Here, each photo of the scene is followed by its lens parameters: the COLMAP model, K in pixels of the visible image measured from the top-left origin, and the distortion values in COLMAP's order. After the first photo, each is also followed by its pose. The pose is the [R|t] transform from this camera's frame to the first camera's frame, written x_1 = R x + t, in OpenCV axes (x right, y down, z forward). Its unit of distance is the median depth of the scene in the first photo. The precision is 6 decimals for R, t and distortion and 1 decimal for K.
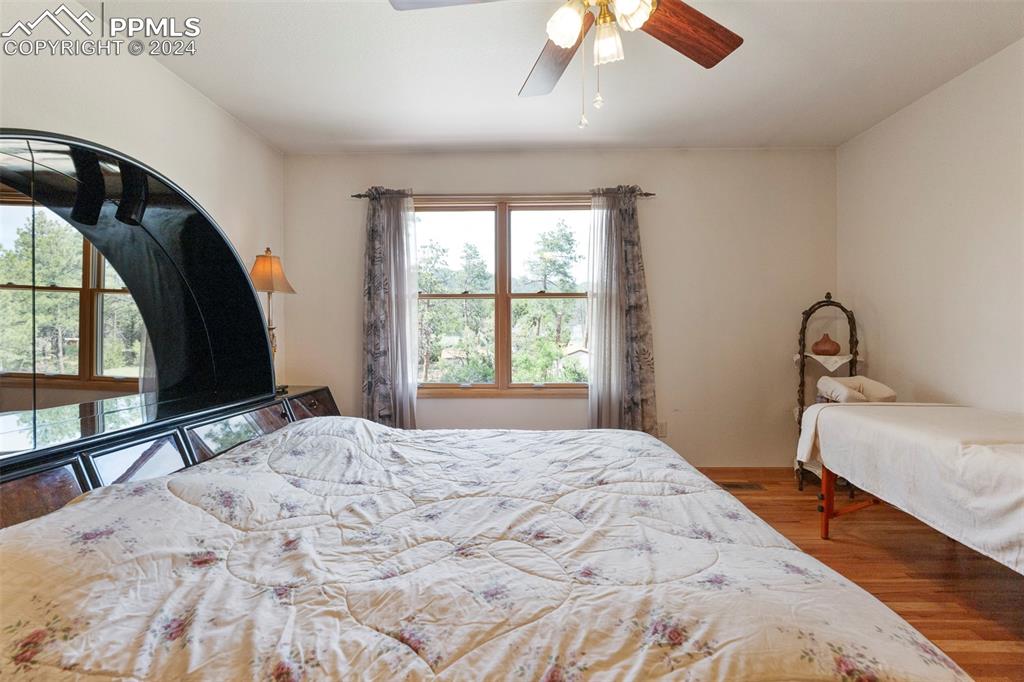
lens RADIAL K [[469.6, 0, 517.6], [0, 469.6, 338.5], [0, 0, 1]] dist [-0.015465, 0.005808]
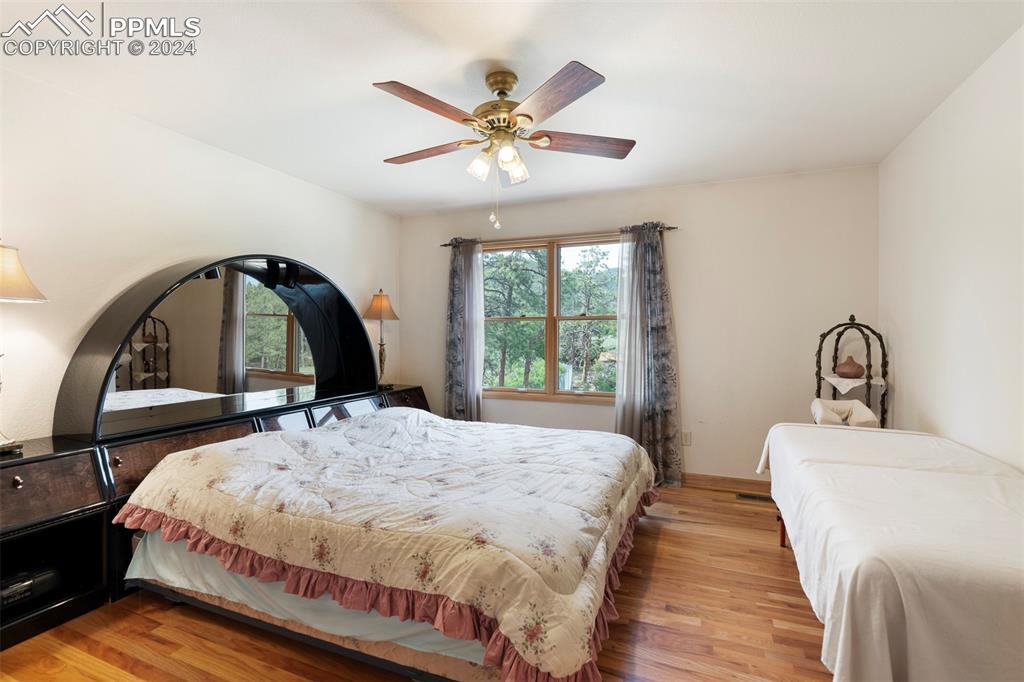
lens RADIAL K [[469.6, 0, 507.2], [0, 469.6, 336.5], [0, 0, 1]] dist [-0.015465, 0.005808]
pose [[0.930742, 0.007288, -0.365605, 0.450497], [-0.009898, 0.999937, -0.005265, -0.052170], [0.365544, 0.008519, 0.930755, -0.262937]]
